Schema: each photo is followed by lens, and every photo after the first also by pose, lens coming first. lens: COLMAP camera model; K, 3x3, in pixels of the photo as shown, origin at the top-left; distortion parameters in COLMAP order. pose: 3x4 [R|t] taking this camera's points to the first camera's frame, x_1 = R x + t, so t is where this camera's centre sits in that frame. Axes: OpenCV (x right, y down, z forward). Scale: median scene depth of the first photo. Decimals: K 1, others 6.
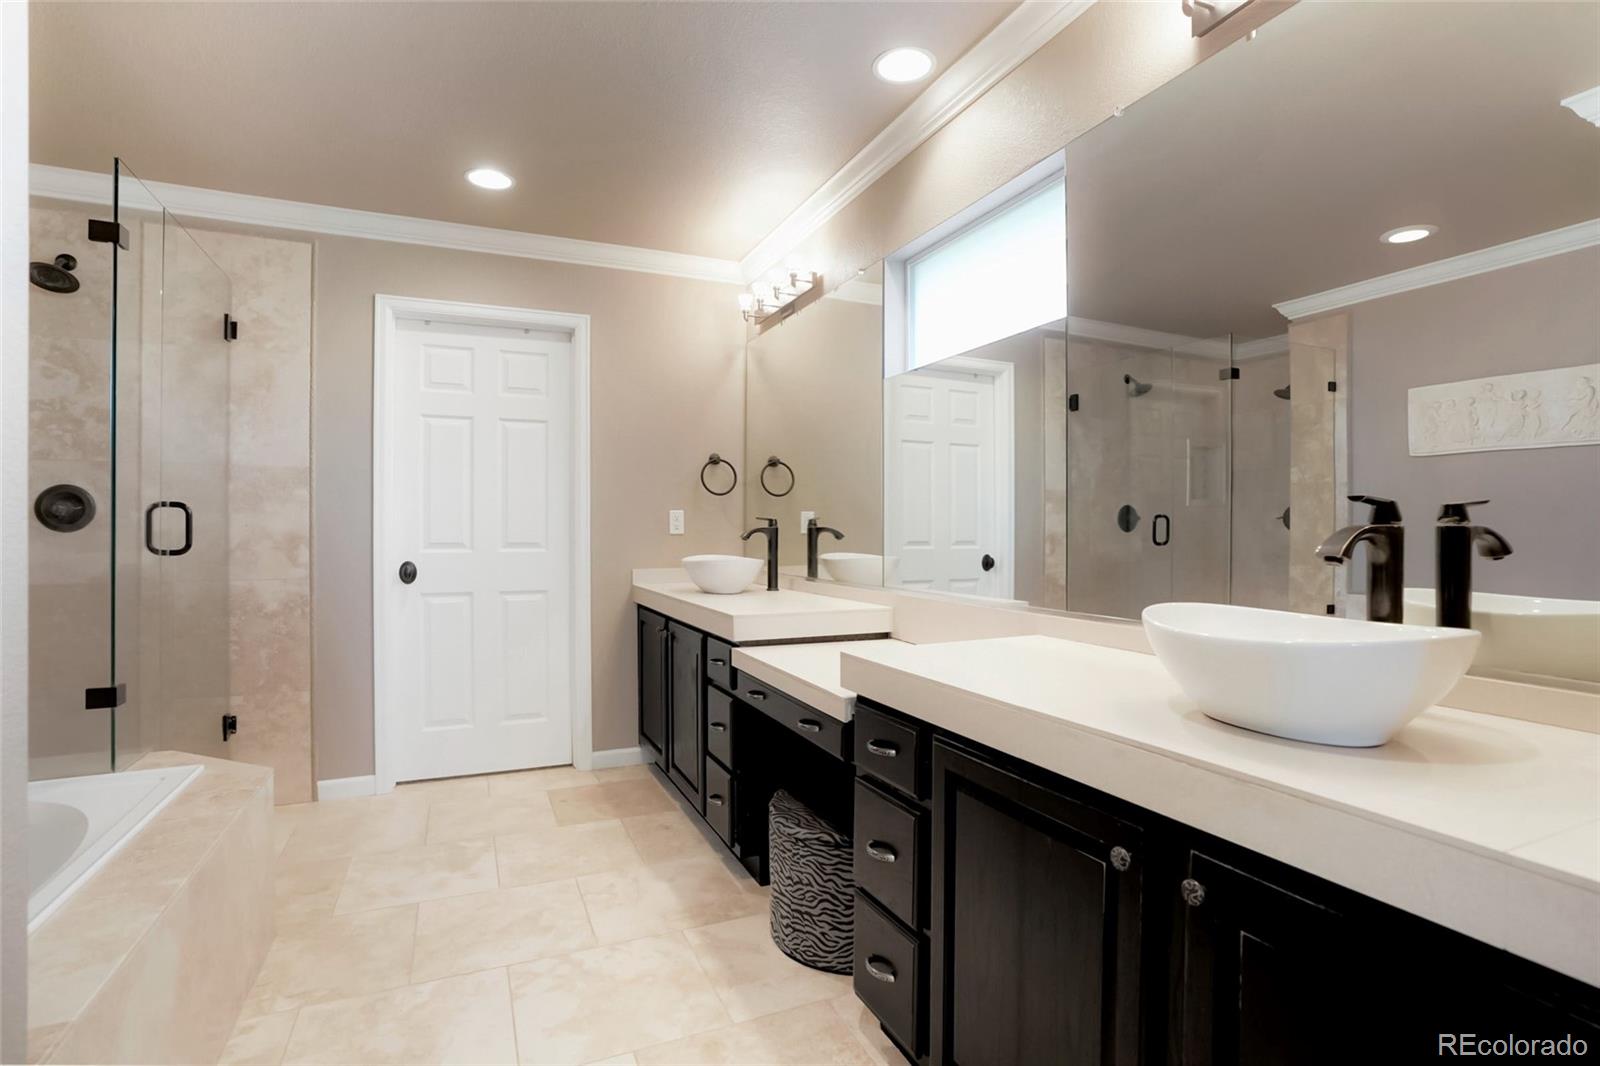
lens RADIAL K [[795.0, 0, 805.0], [0, 795.0, 528.5], [0, 0, 1]] dist [-0.037350, 0.008489]
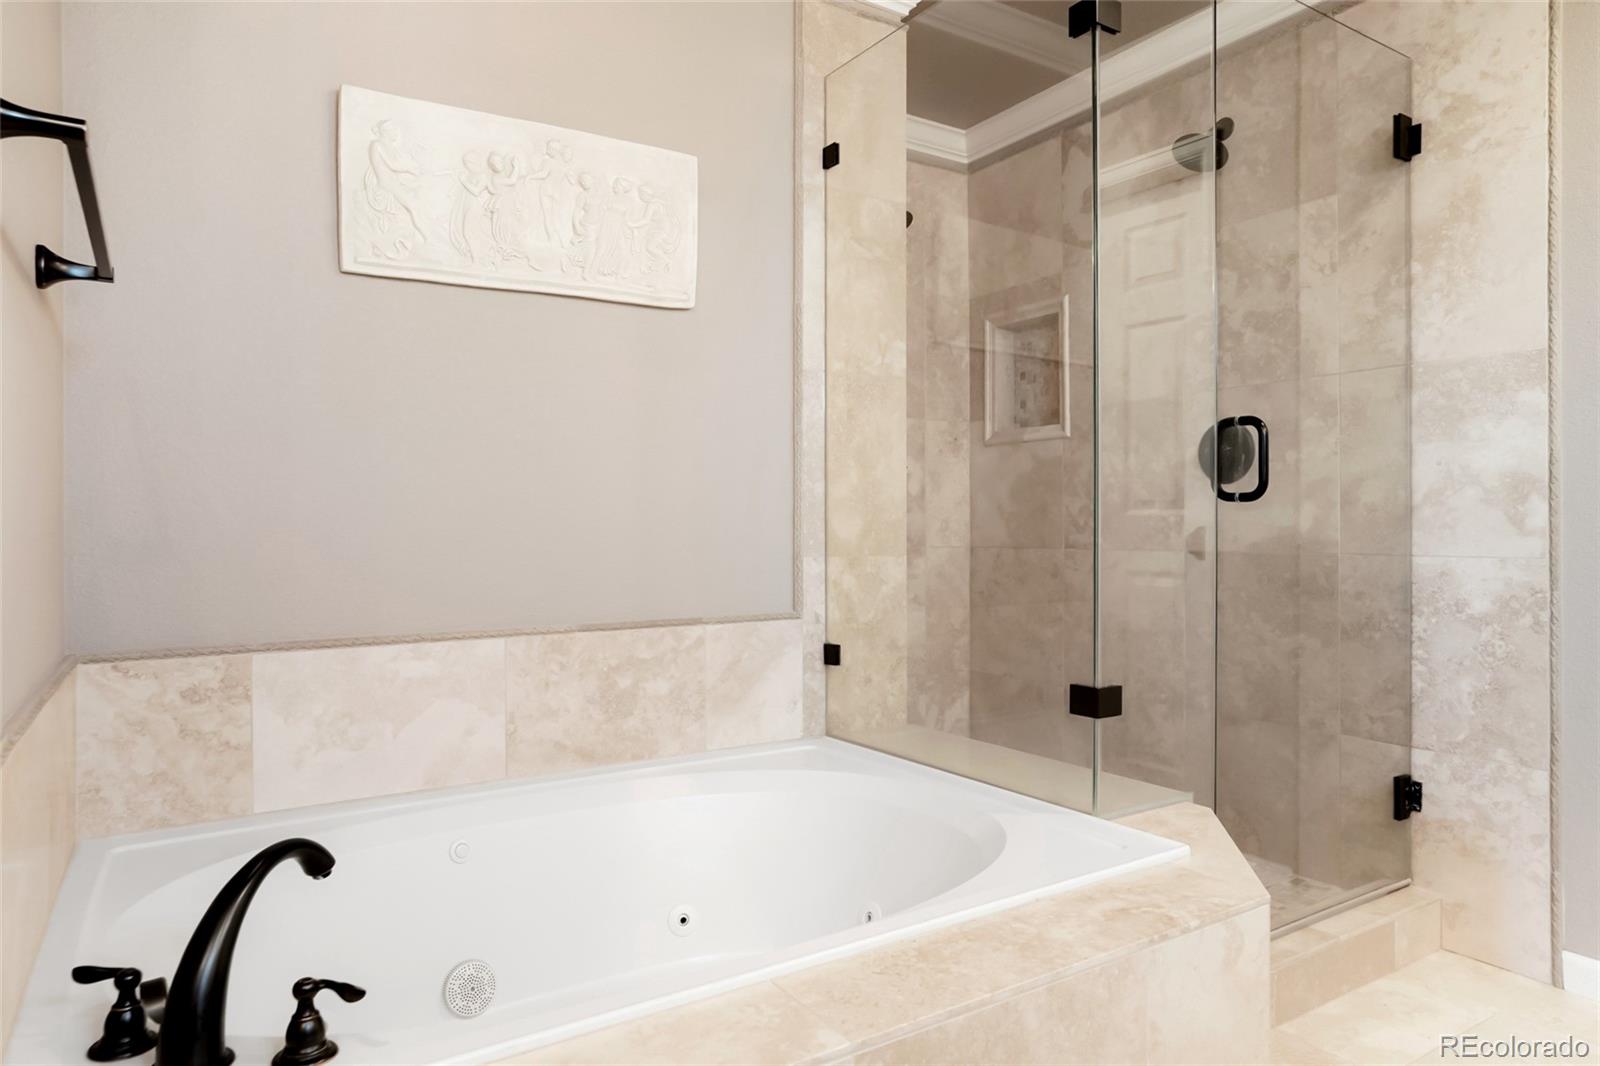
lens RADIAL K [[994.8, 0, 804.2], [0, 994.8, 519.5], [0, 0, 1]] dist [-0.003825, 0.004423]
pose [[0.162810, -0.006233, -0.986638, -0.055483], [0.001112, 0.999981, -0.006134, 0.042411], [0.986657, -0.000099, 0.162814, 0.406205]]
